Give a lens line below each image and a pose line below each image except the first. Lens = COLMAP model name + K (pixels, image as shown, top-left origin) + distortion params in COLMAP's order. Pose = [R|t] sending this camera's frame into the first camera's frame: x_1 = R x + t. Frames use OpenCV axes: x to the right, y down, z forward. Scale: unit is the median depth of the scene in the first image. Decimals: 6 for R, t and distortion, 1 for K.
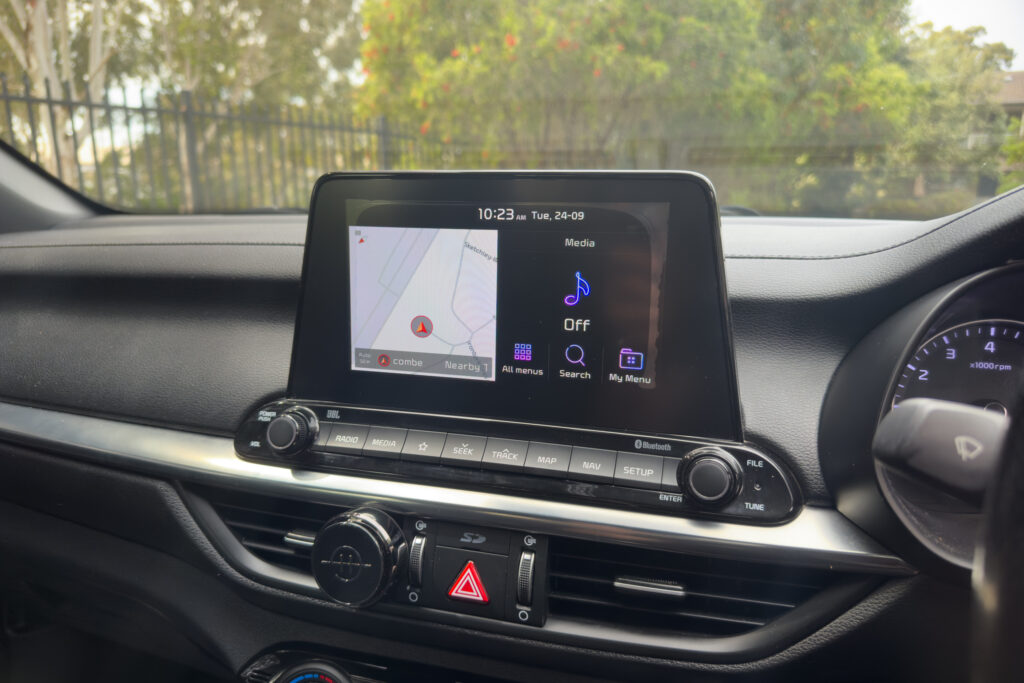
lens RADIAL K [[731.5, 0, 512.0], [0, 731.5, 341.5], [0, 0, 1]] dist [0.096569, -0.170644]
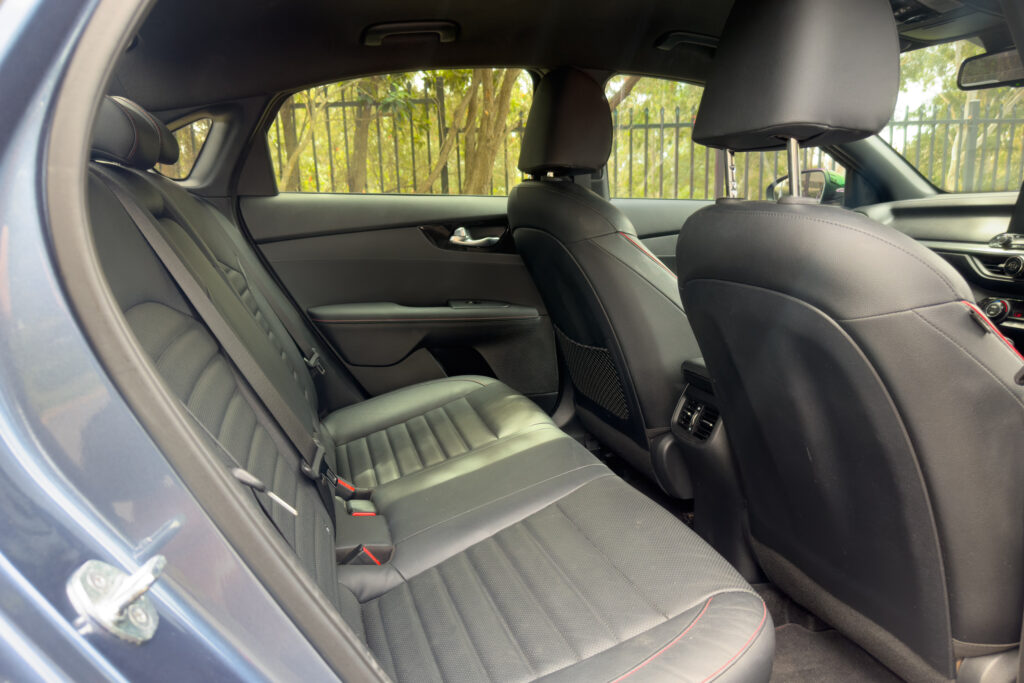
lens RADIAL K [[702.8, 0, 517.0], [0, 702.8, 360.3], [0, 0, 1]] dist [0.087194, -0.066862]
pose [[0.595321, 0.160644, -0.787265, 1.359783], [-0.137640, 0.985716, 0.097056, 0.783521], [0.791611, 0.050579, 0.608928, -3.573298]]
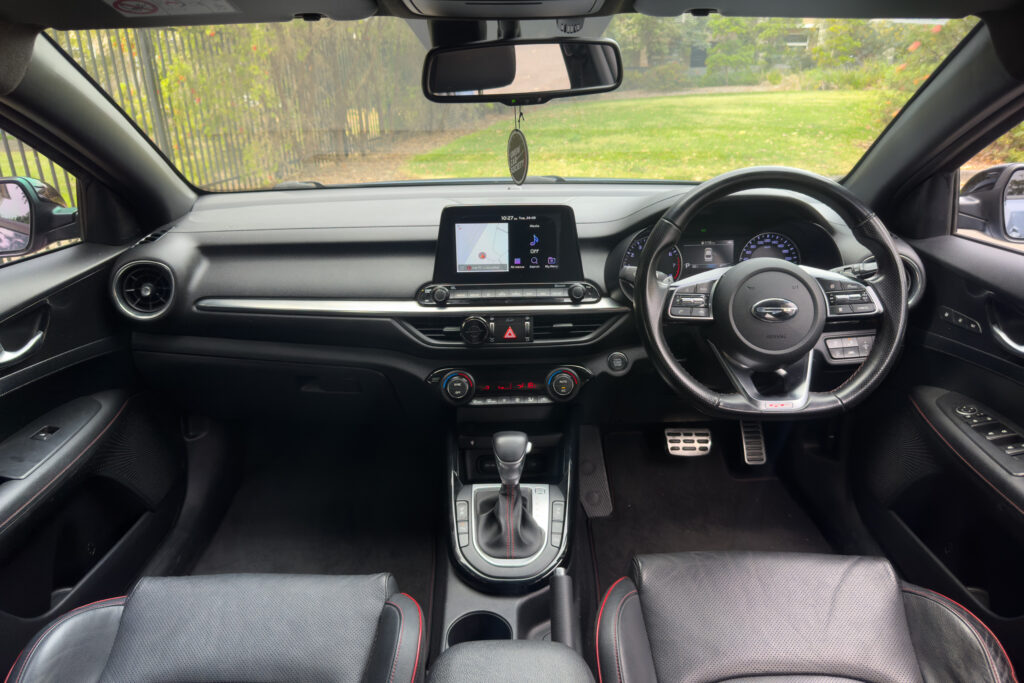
lens RADIAL K [[712.1, 0, 512.0], [0, 712.1, 341.5], [0, 0, 1]] dist [0.049032, 0.000616]
pose [[0.951976, -0.127424, 0.278398, -0.884792], [0.078781, 0.980609, 0.179441, -0.193866], [-0.295865, -0.148891, 0.943555, -1.891460]]
